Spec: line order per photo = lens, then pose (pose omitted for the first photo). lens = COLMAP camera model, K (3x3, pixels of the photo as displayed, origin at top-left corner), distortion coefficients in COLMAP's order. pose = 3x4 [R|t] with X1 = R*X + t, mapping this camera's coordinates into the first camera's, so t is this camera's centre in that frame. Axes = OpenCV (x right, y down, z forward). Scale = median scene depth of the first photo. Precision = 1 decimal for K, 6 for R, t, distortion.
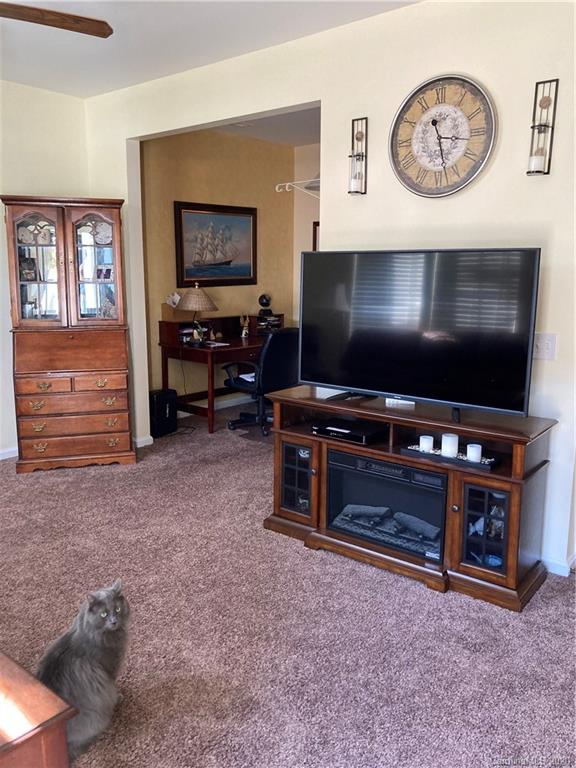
lens RADIAL K [[624.1, 0, 301.6], [0, 624.1, 383.9], [0, 0, 1]] dist [0.015352, -0.005862]
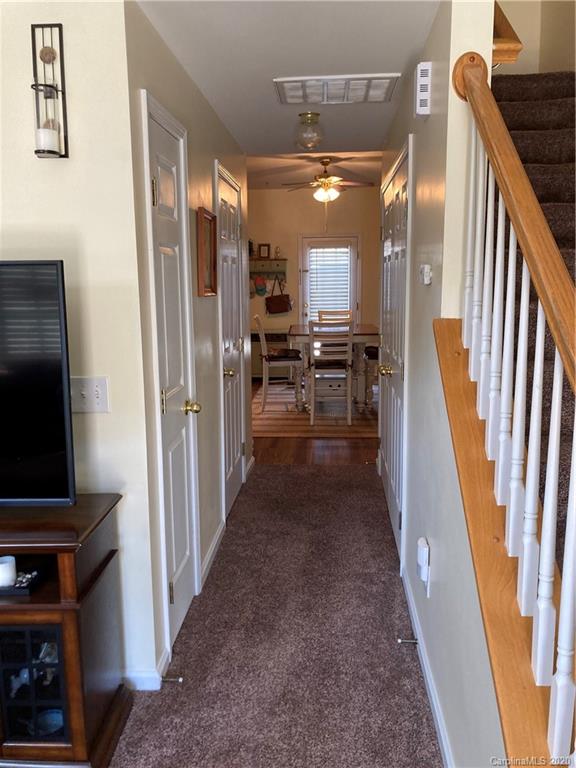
lens RADIAL K [[623.5, 0, 289.8], [0, 623.5, 383.0], [0, 0, 1]] dist [0.017038, -0.005149]
pose [[0.814603, -0.105542, 0.570336, 0.165849], [0.115907, 0.993093, 0.018226, -0.061802], [-0.568320, 0.051259, 0.821209, 0.279167]]
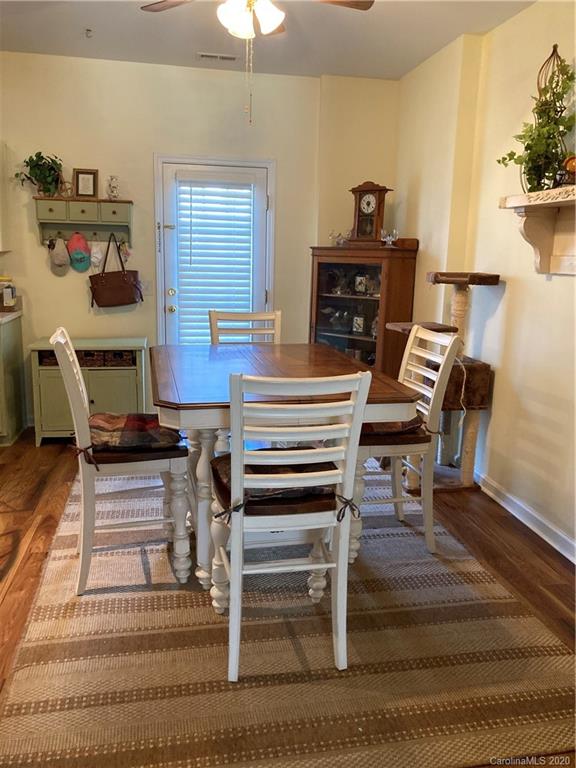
lens RADIAL K [[641.7, 0, 305.7], [0, 641.7, 383.5], [0, 0, 1]] dist [-0.031519, -0.007029]
pose [[0.629143, -0.139071, 0.764748, 1.009048], [0.110762, 0.989864, 0.088888, -0.268192], [-0.769358, 0.028782, 0.638169, 1.514499]]
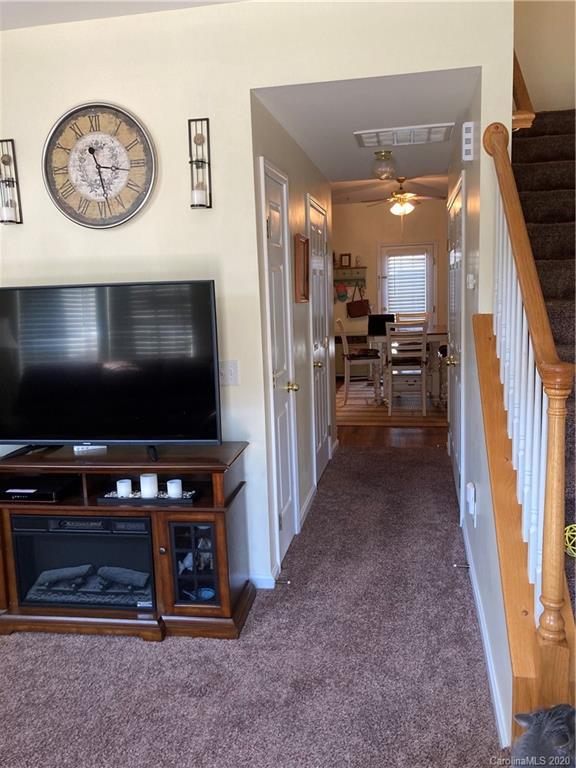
lens RADIAL K [[623.5, 0, 289.8], [0, 623.5, 383.0], [0, 0, 1]] dist [0.017038, -0.005149]
pose [[0.880840, -0.105595, 0.461488, 0.002073], [0.122897, 0.992391, -0.007500, -0.023665], [-0.457184, 0.063322, 0.887115, 0.042020]]
